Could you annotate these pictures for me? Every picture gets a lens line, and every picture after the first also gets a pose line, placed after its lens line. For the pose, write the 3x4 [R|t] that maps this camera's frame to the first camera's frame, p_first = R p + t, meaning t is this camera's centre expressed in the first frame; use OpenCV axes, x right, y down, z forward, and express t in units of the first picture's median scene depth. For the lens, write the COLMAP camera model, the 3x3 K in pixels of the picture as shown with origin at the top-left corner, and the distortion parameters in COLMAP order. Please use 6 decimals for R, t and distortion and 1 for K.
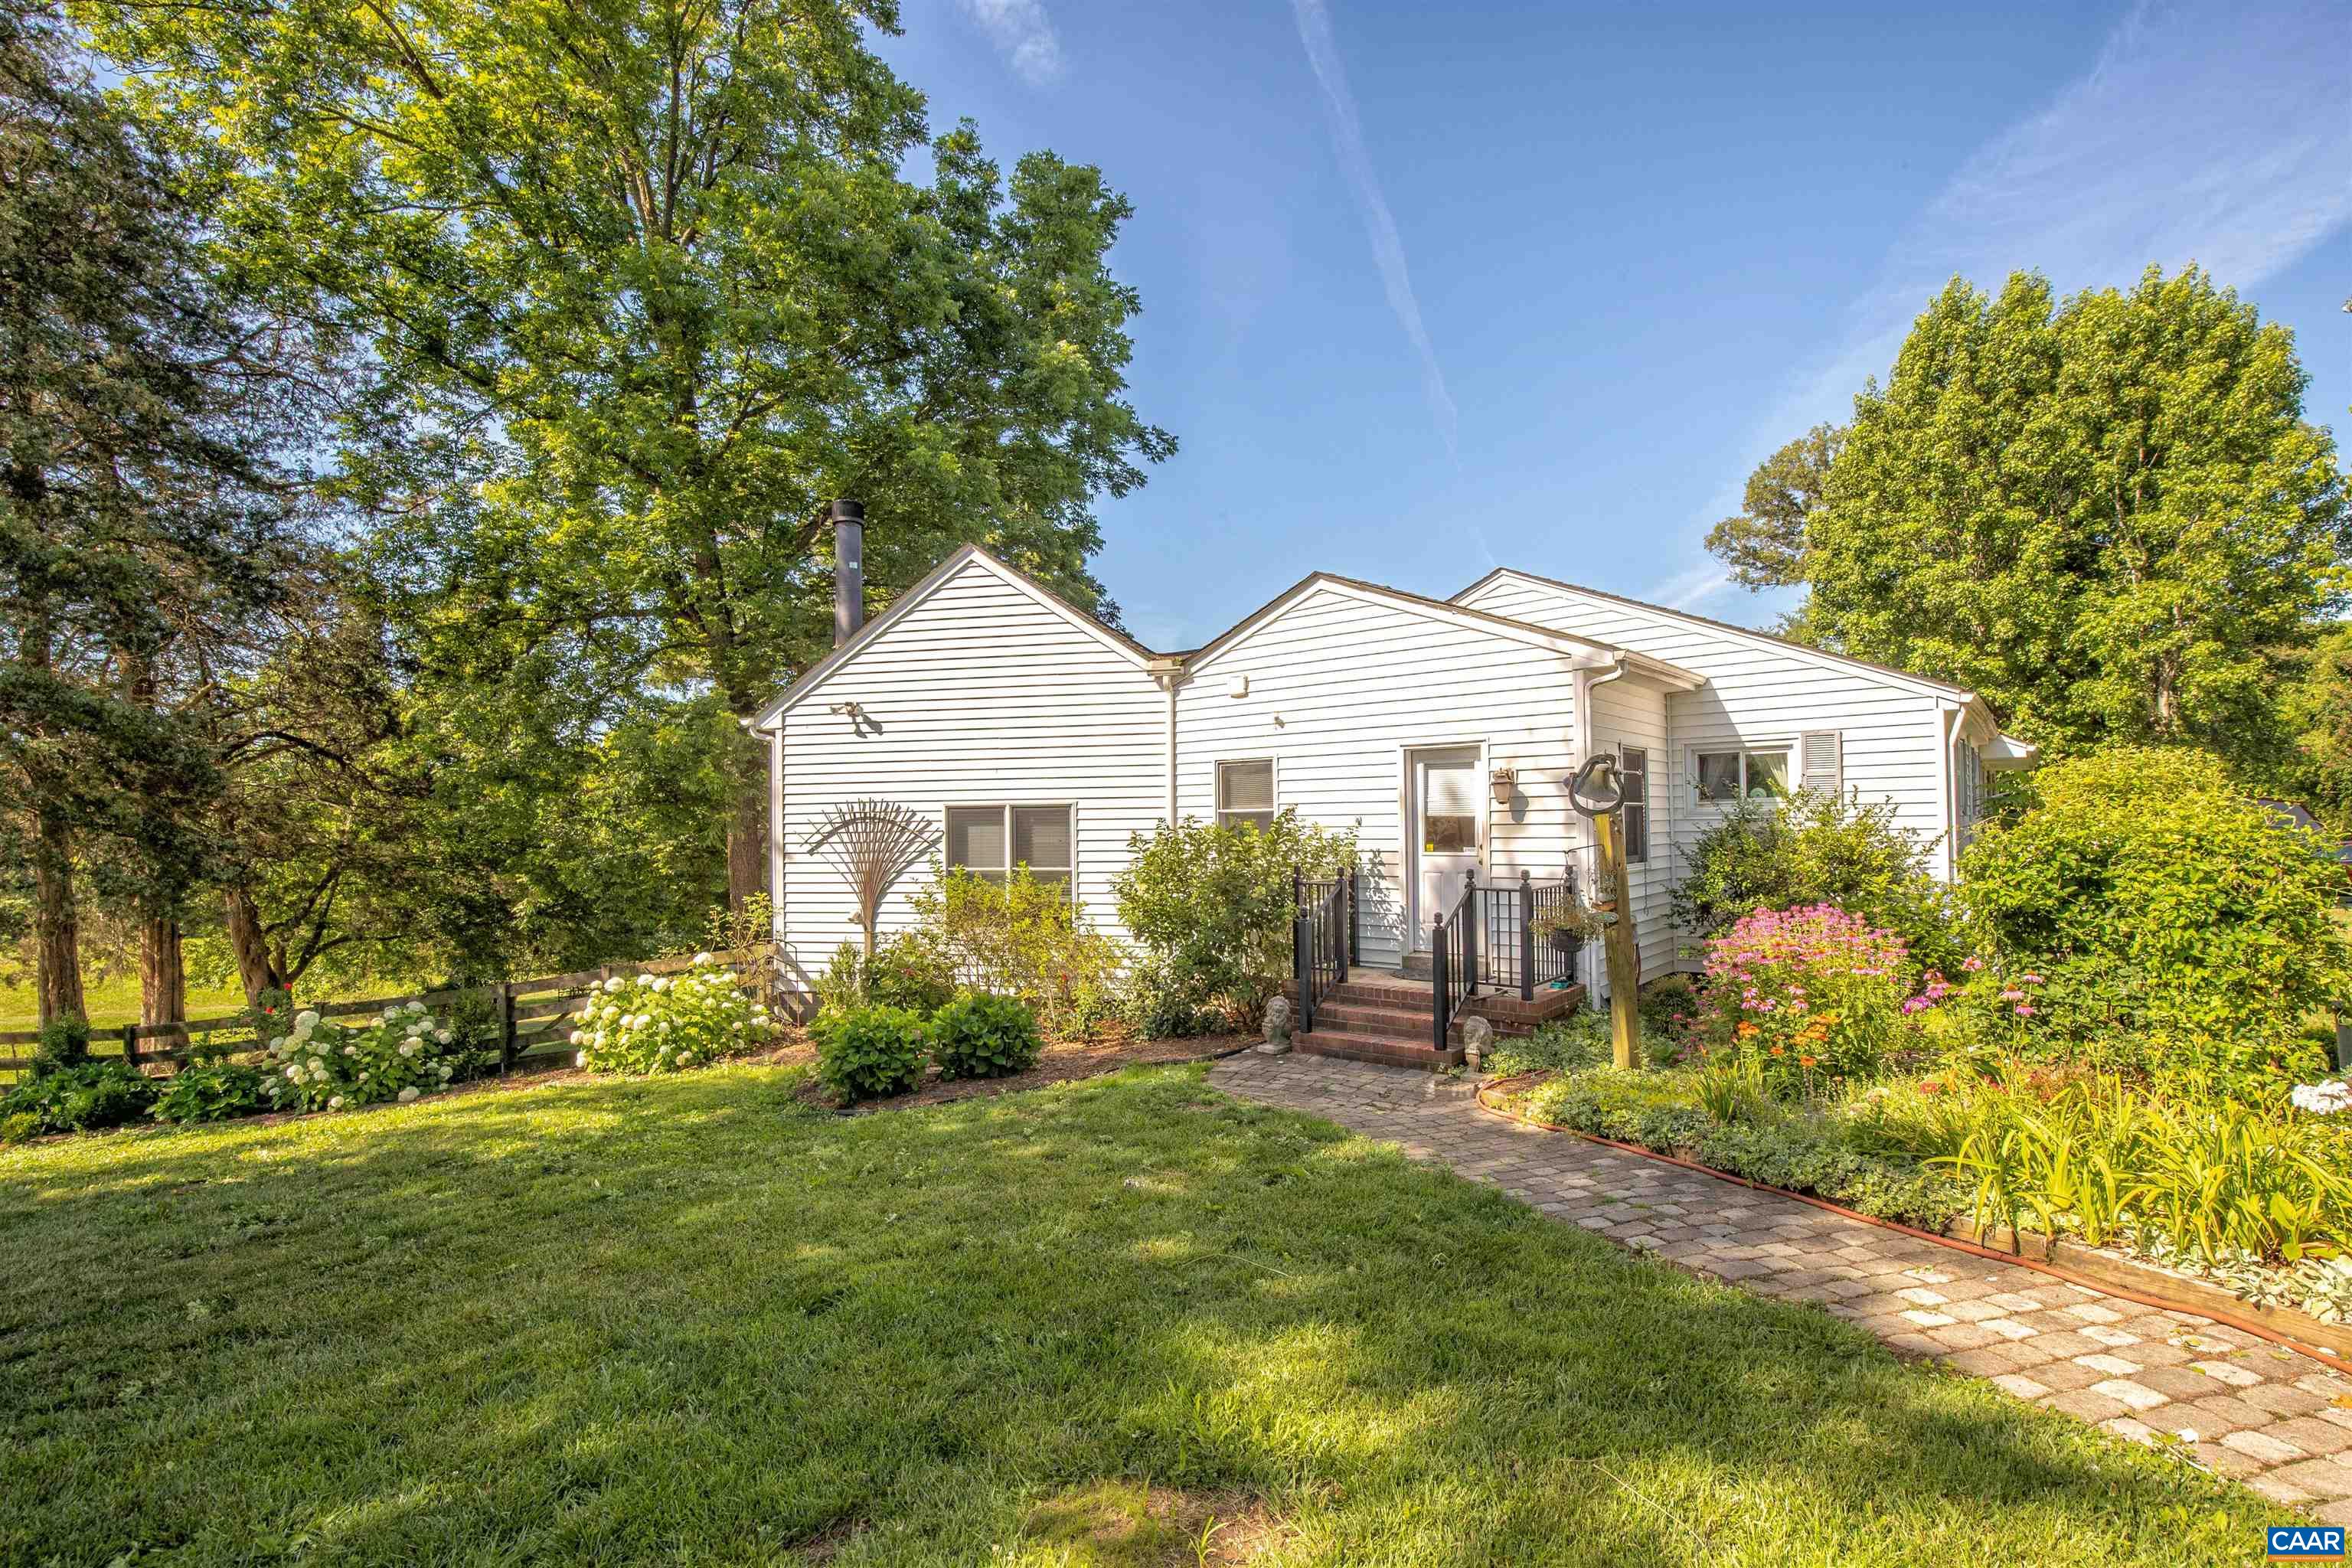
lens RADIAL K [[1076.8, 0, 1192.5], [0, 1076.8, 788.1], [0, 0, 1]] dist [-0.029366, 0.003147]
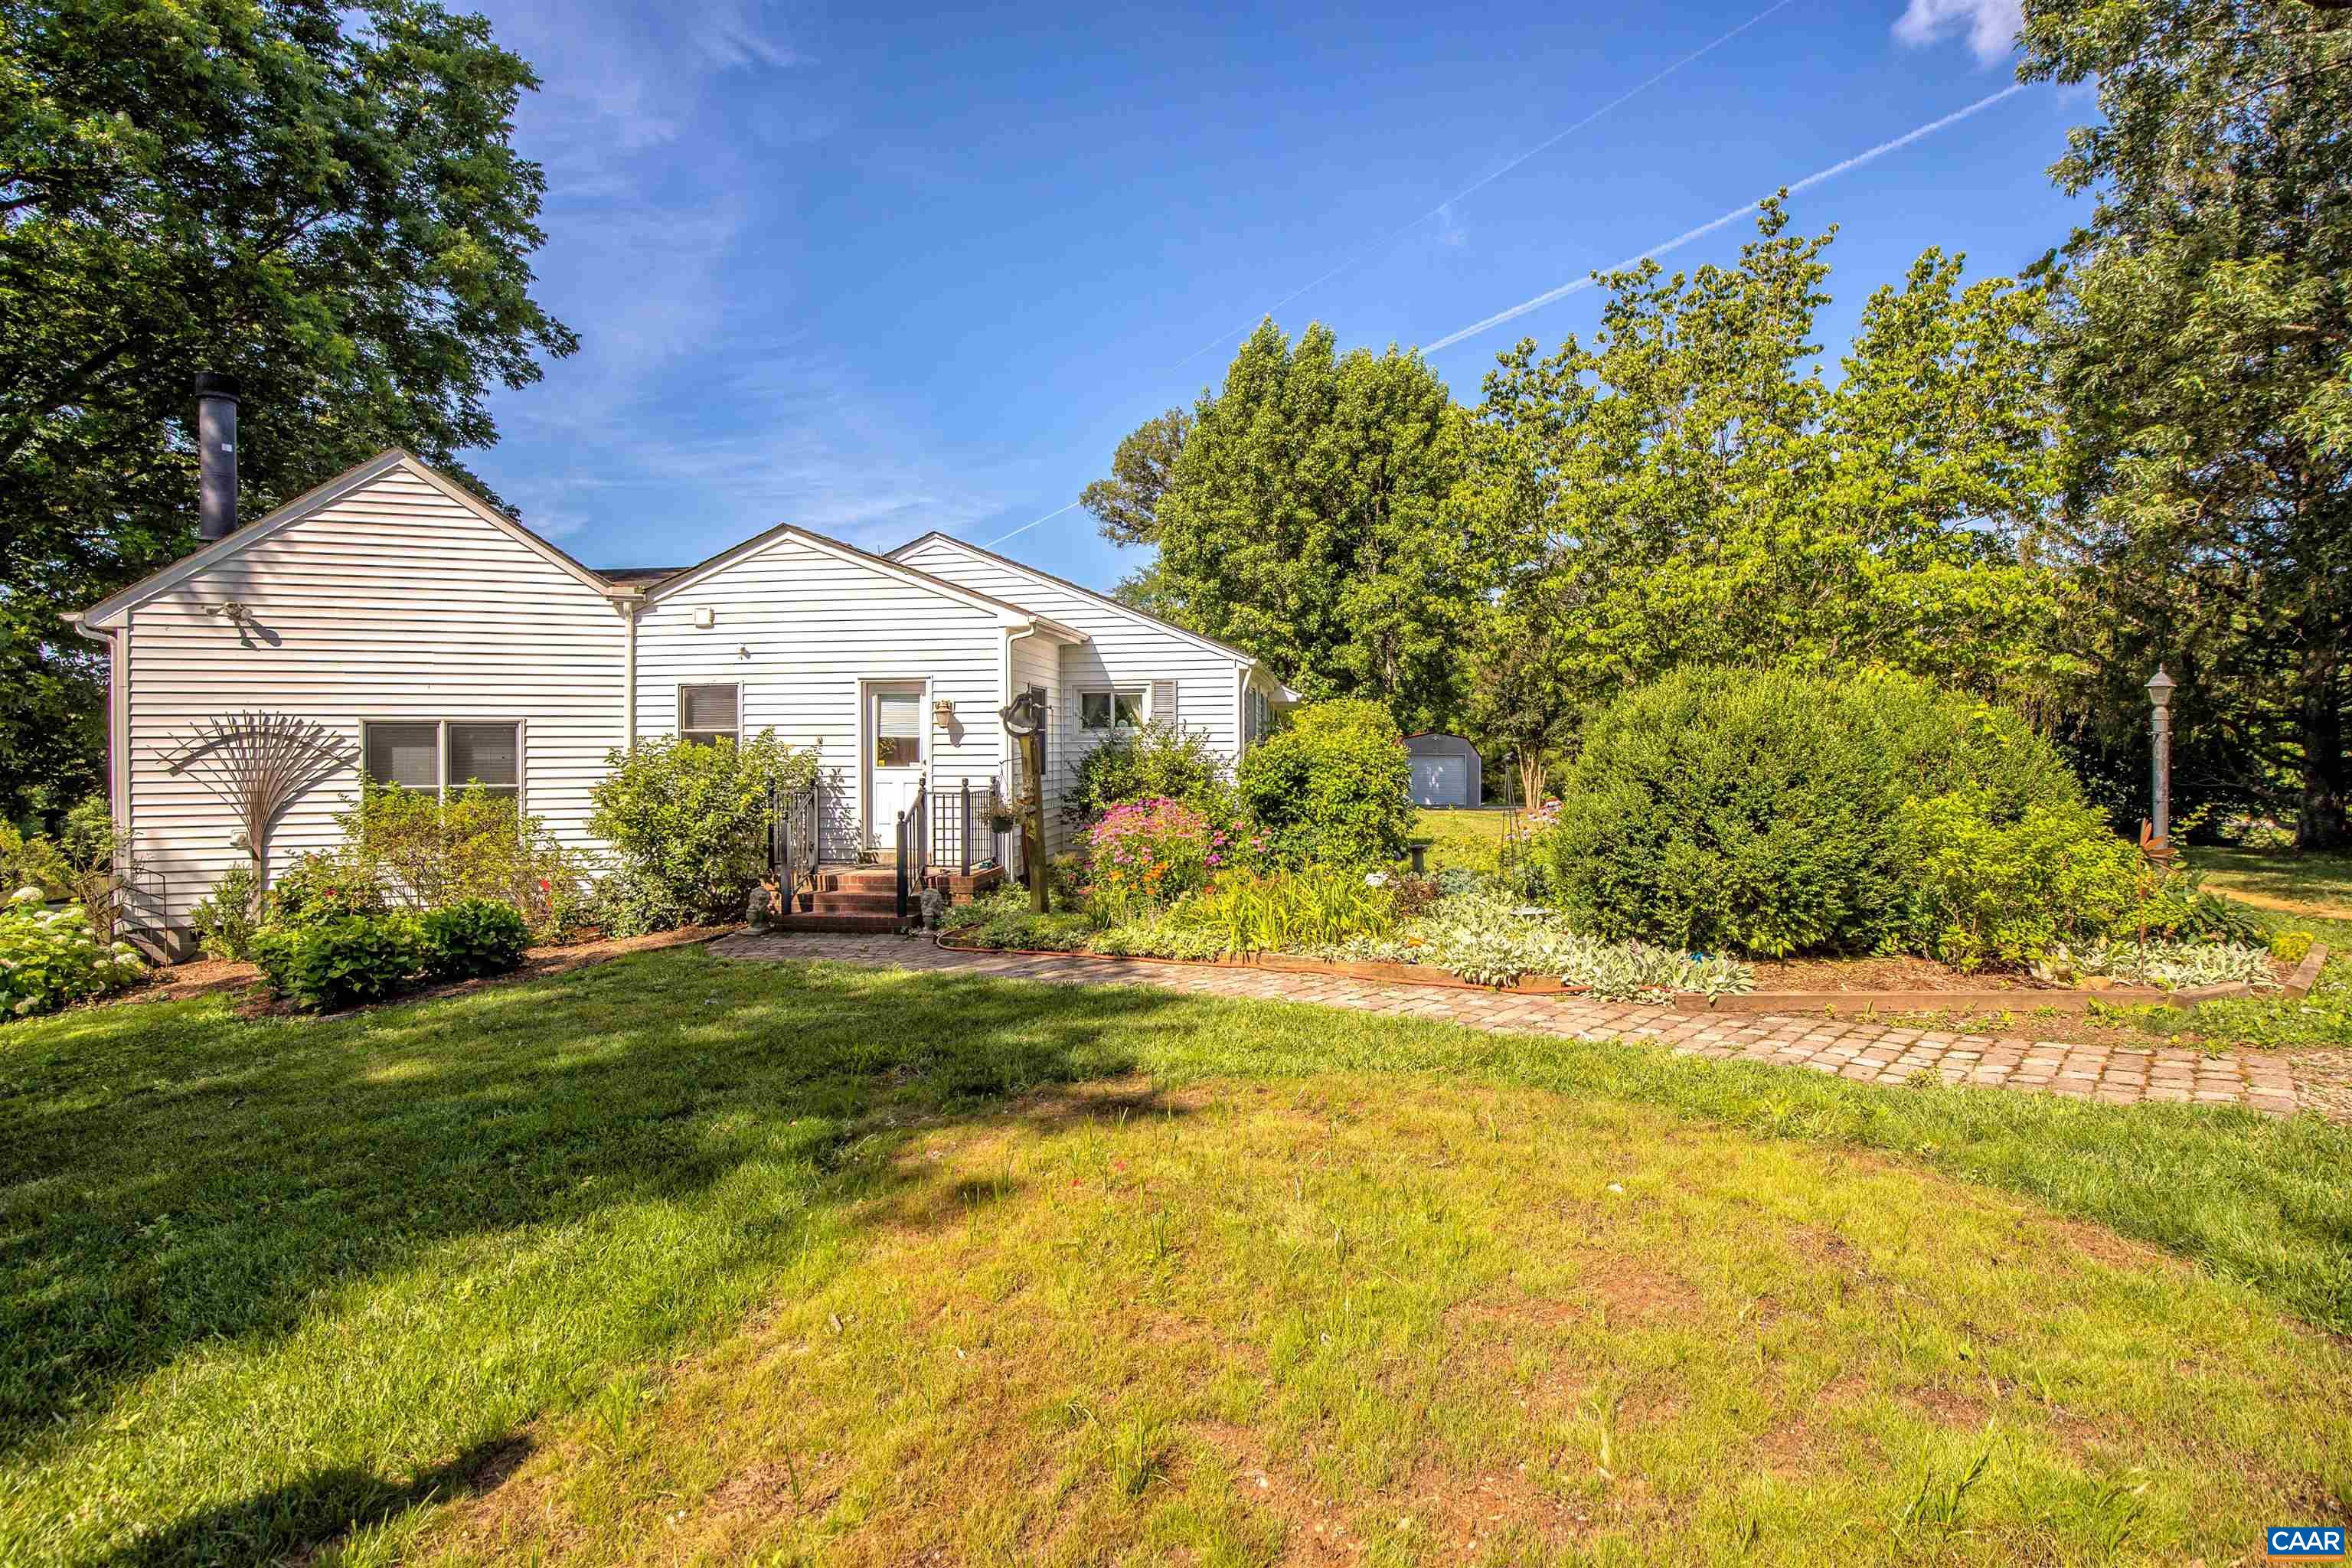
lens RADIAL K [[1119.9, 0, 1167.5], [0, 1119.9, 746.0], [0, 0, 1]] dist [-0.018633, 0.000142]
pose [[0.861053, 0.009275, 0.508431, -0.117243], [-0.023721, 0.999478, 0.021940, 0.000222], [-0.507962, -0.030953, 0.860823, -0.206465]]
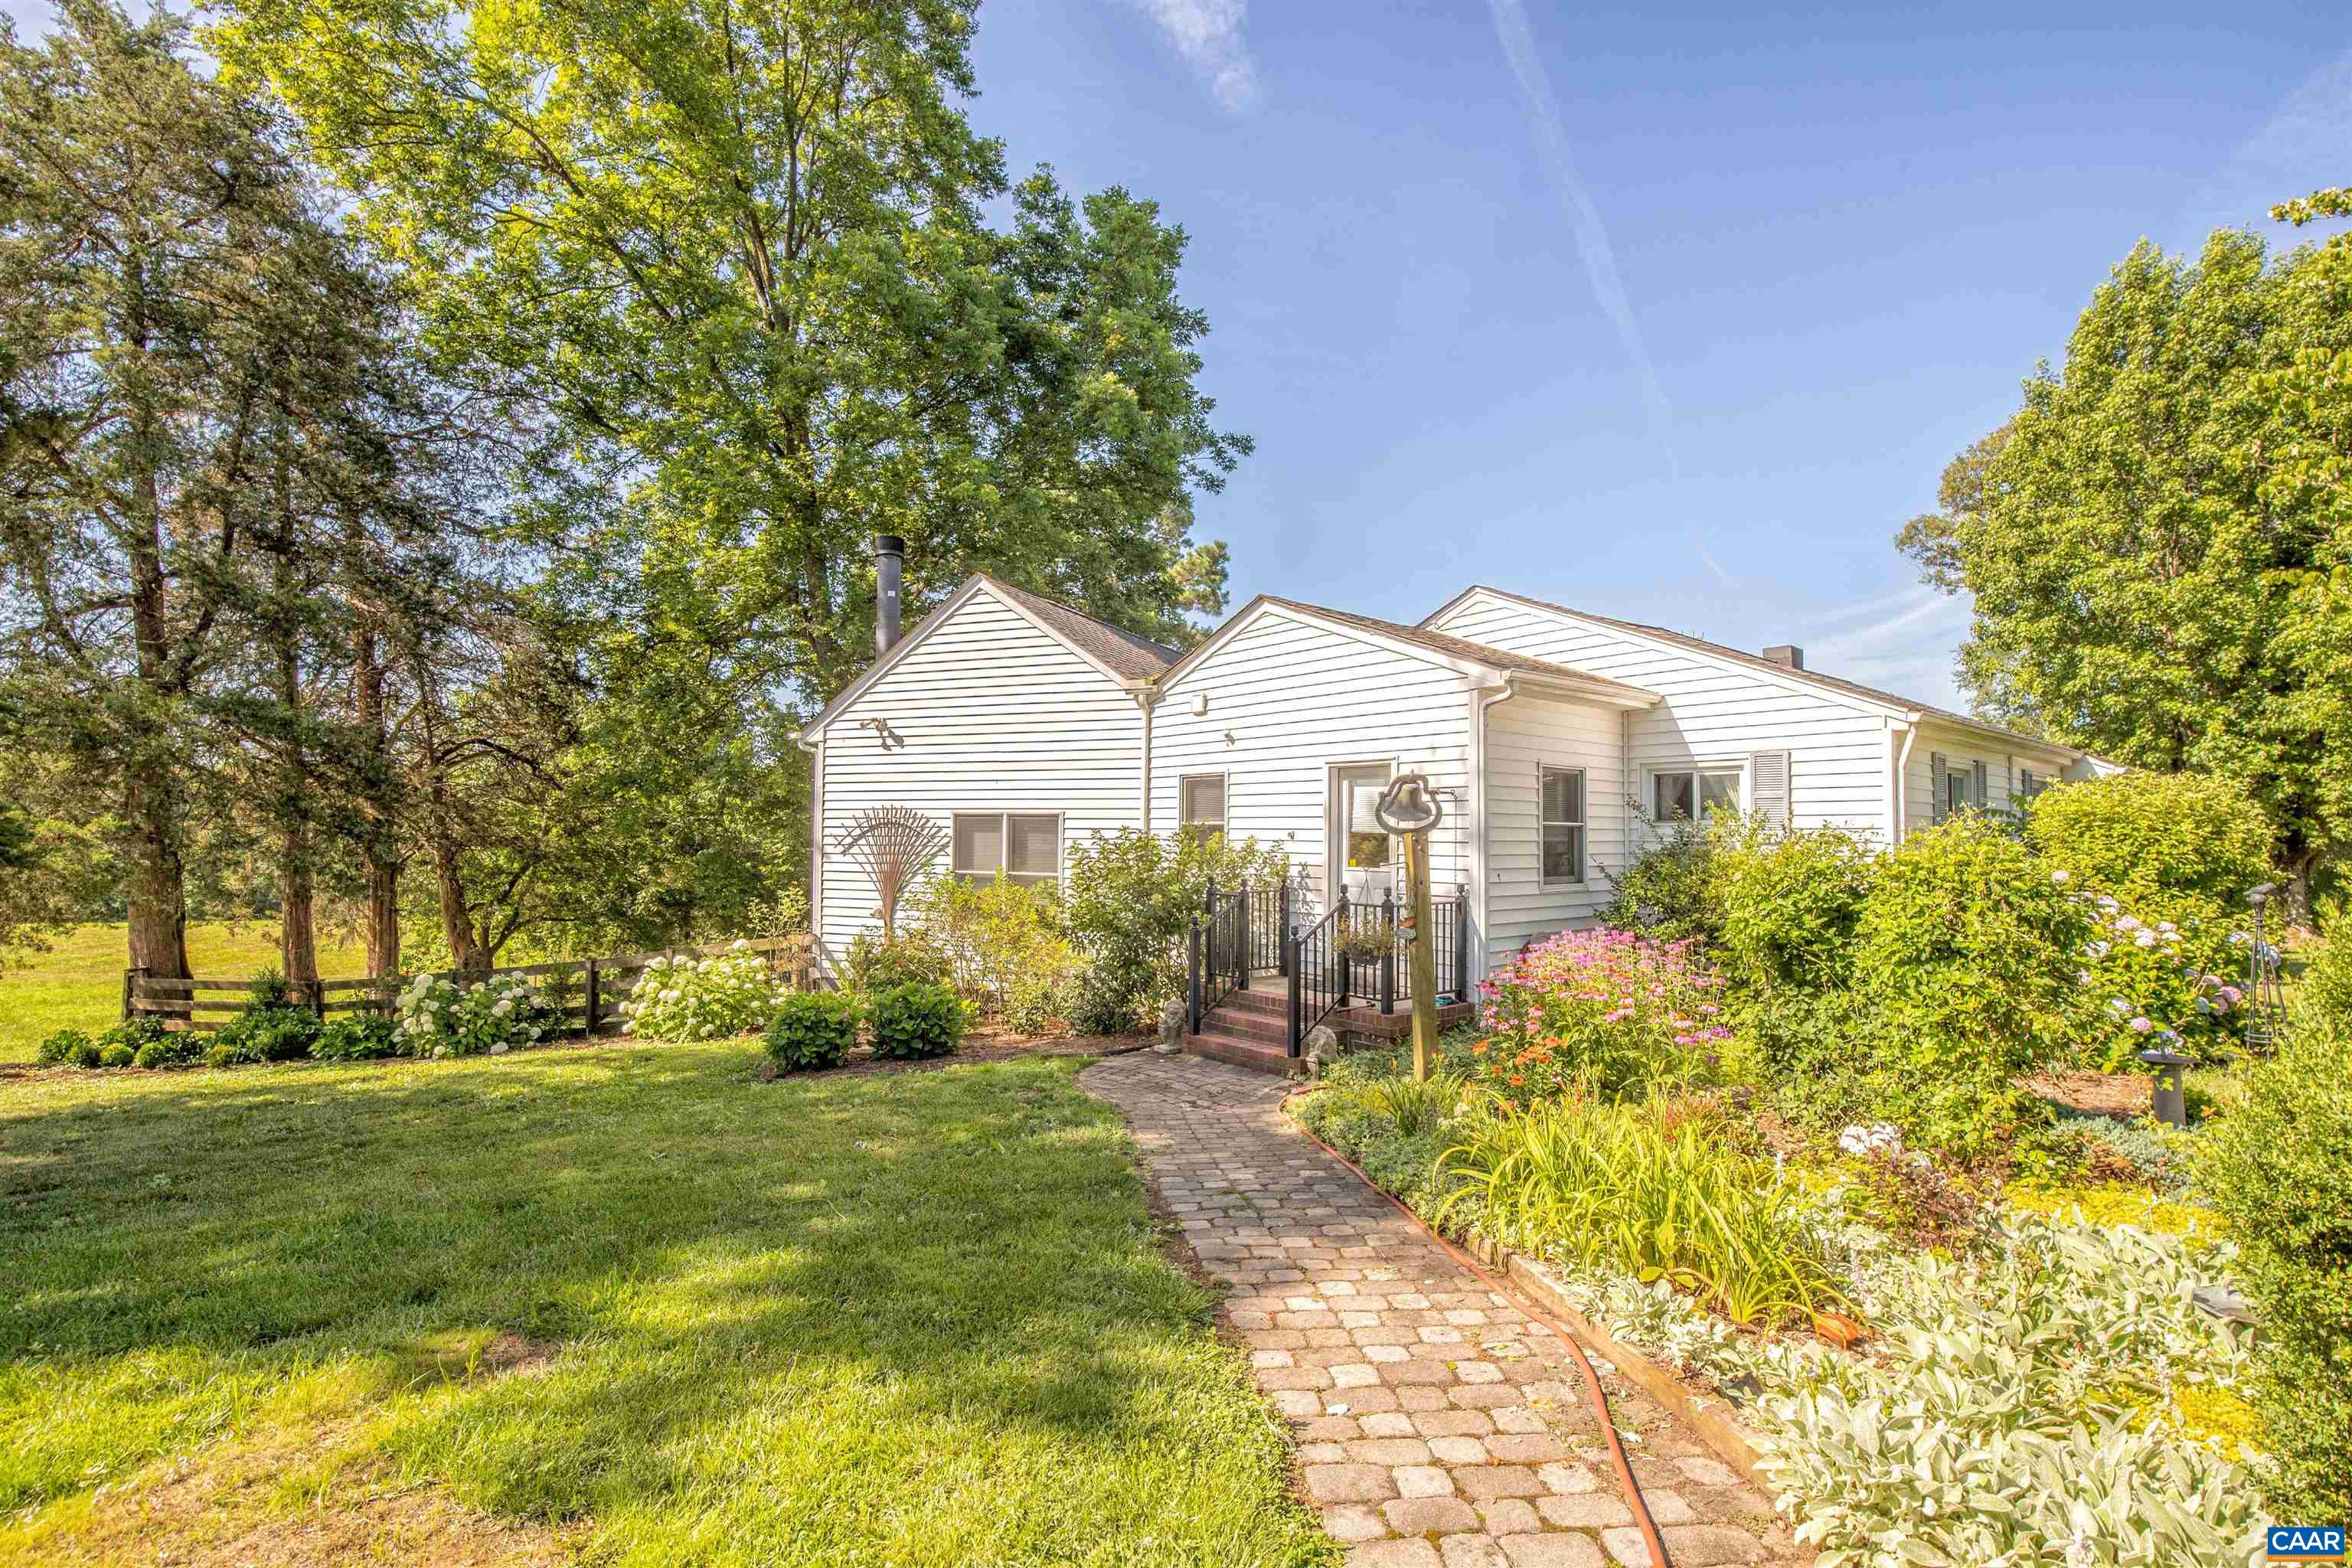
lens RADIAL K [[1076.8, 0, 1190.4], [0, 1076.8, 789.5], [0, 0, 1]] dist [-0.029366, 0.003147]
pose [[0.983004, 0.014017, -0.183050, 0.207544], [-0.015562, 0.999854, -0.007006, -0.003828], [0.182925, 0.009736, 0.983079, -0.027775]]
